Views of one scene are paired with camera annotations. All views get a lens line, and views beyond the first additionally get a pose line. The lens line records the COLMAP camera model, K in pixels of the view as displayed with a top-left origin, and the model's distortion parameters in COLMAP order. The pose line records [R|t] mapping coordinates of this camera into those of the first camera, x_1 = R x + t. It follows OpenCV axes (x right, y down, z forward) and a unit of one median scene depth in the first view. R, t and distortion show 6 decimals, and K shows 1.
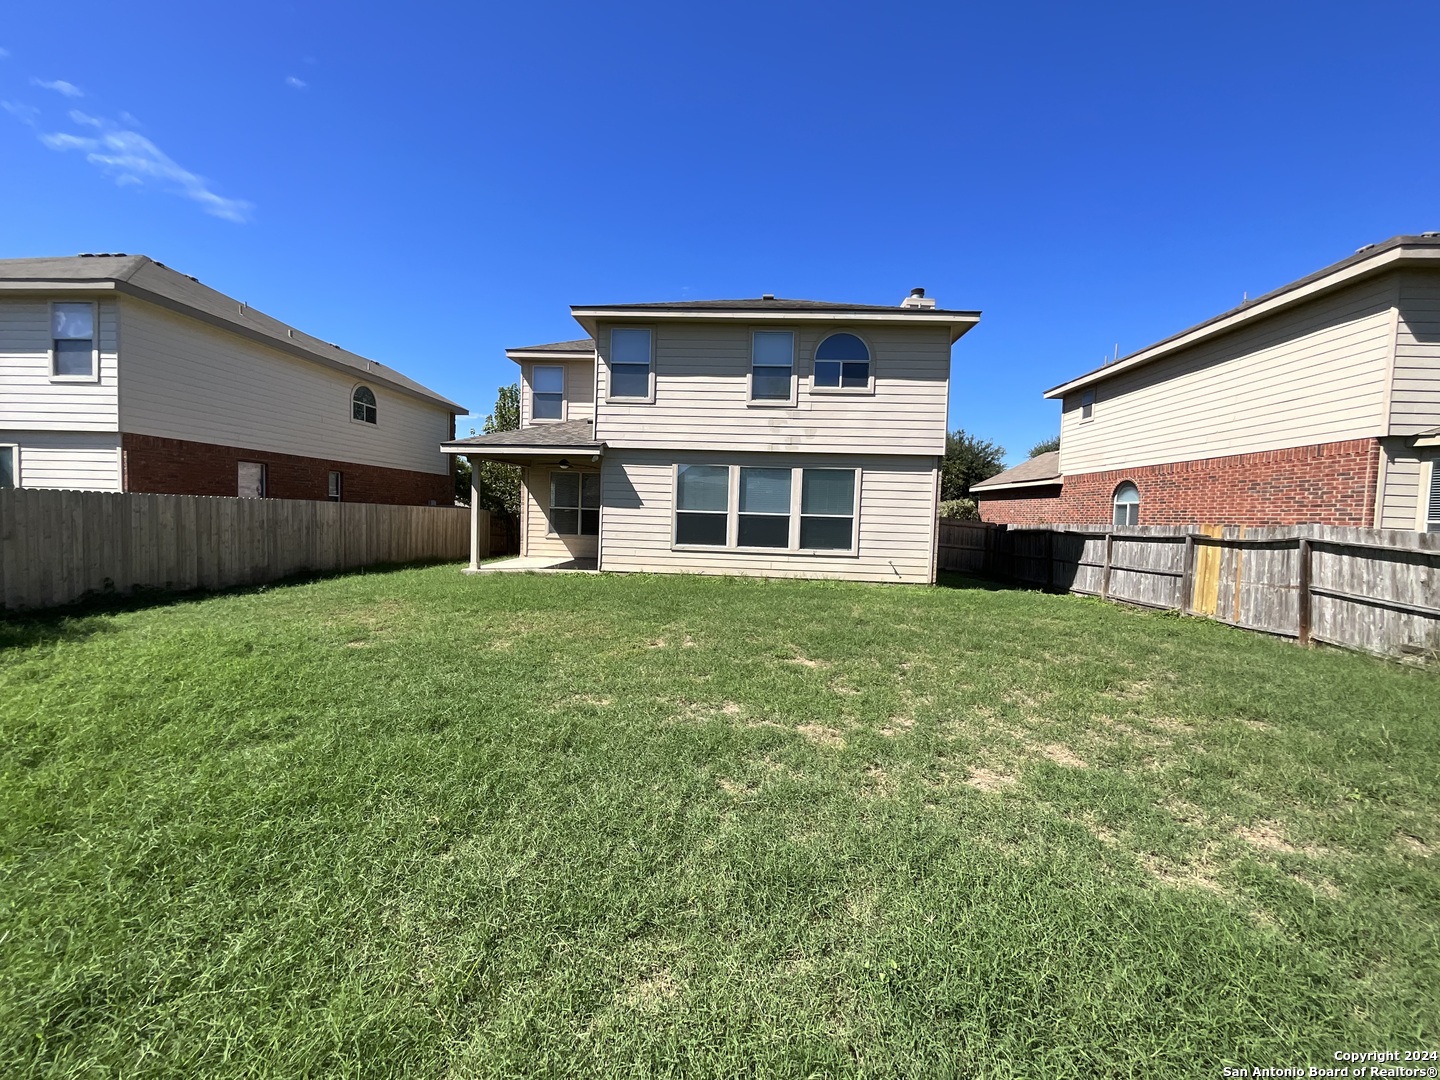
lens RADIAL K [[584.4, 0, 721.9], [0, 584.4, 544.4], [0, 0, 1]] dist [0.002865, 0.000382]
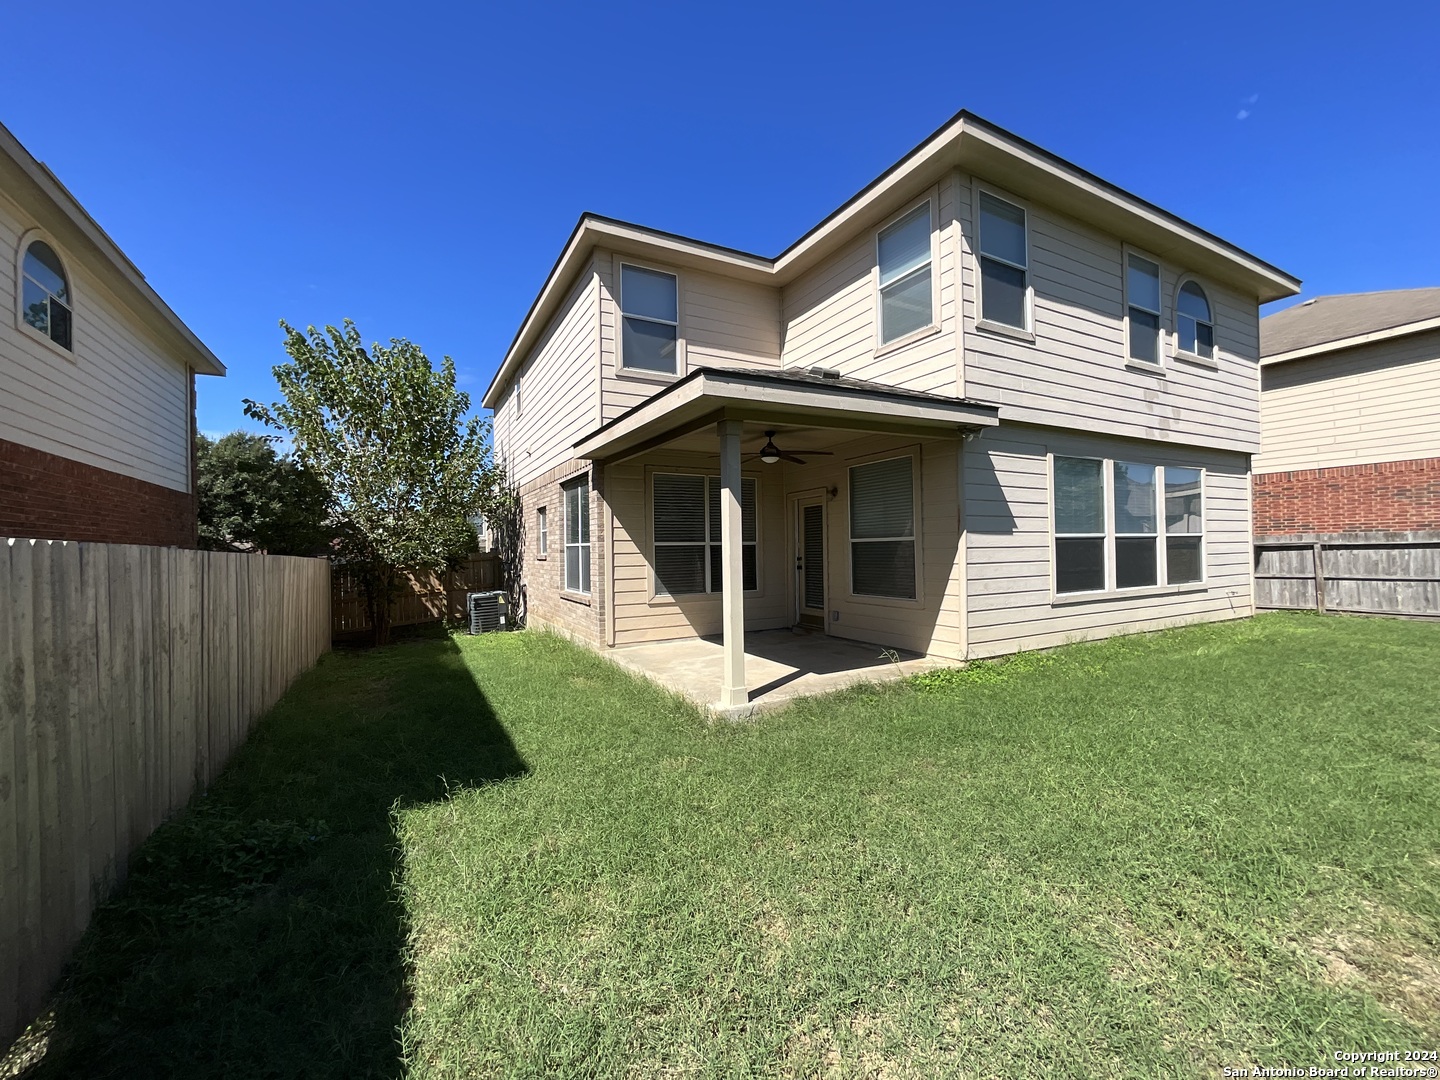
lens RADIAL K [[584.4, 0, 721.9], [0, 584.4, 544.4], [0, 0, 1]] dist [0.002865, 0.000382]
pose [[0.849932, -0.042168, 0.525202, -0.656379], [0.072081, 0.996726, -0.036621, -0.051175], [-0.521938, 0.068983, 0.850189, 0.687380]]
